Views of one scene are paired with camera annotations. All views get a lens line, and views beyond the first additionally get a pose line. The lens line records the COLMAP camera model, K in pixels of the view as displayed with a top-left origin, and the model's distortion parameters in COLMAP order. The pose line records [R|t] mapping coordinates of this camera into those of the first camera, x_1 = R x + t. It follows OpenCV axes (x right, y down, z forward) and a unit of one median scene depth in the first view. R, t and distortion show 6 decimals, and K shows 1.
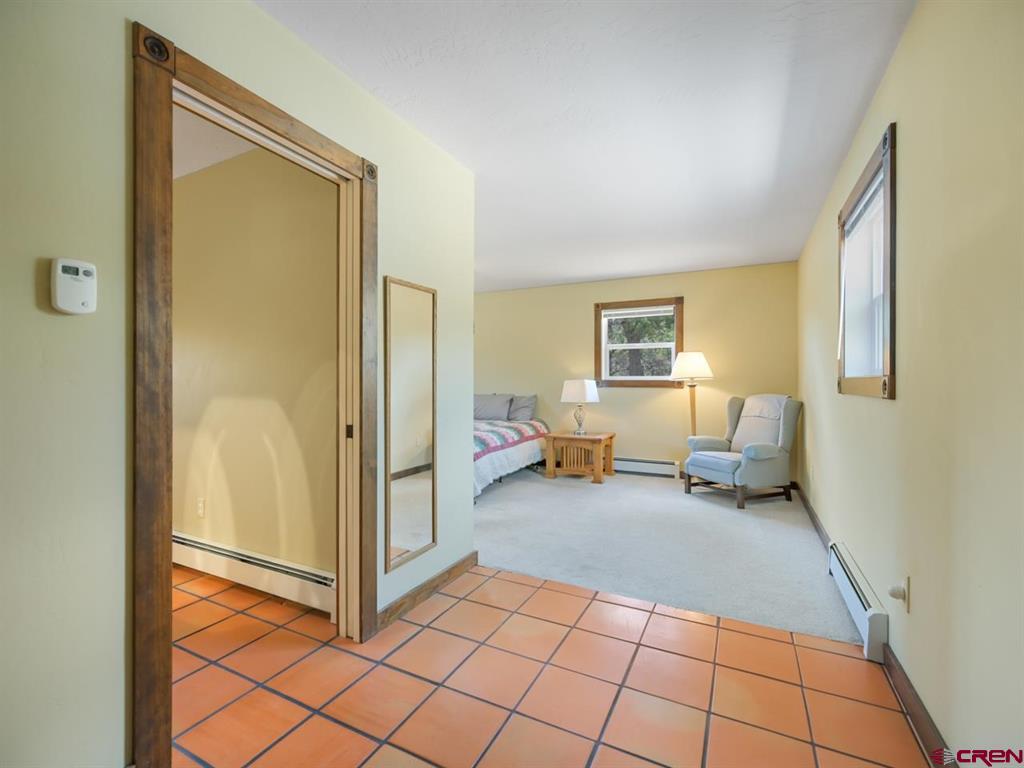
lens RADIAL K [[455.7, 0, 508.9], [0, 455.7, 376.8], [0, 0, 1]] dist [-0.000849, 0.000465]
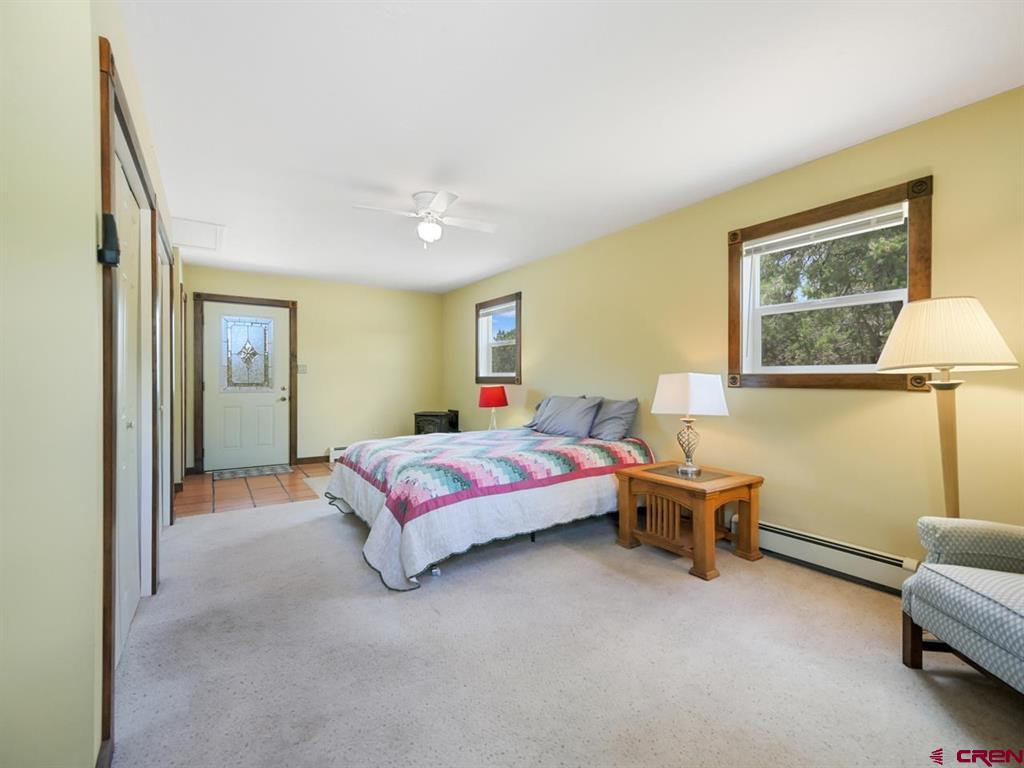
lens RADIAL K [[455.7, 0, 514.9], [0, 455.7, 379.5], [0, 0, 1]] dist [-0.000849, 0.000465]
pose [[0.873698, 0.000882, -0.486468, 0.243485], [0.005647, 0.999913, 0.011955, 0.006170], [0.486436, -0.013192, 0.873617, 0.427071]]
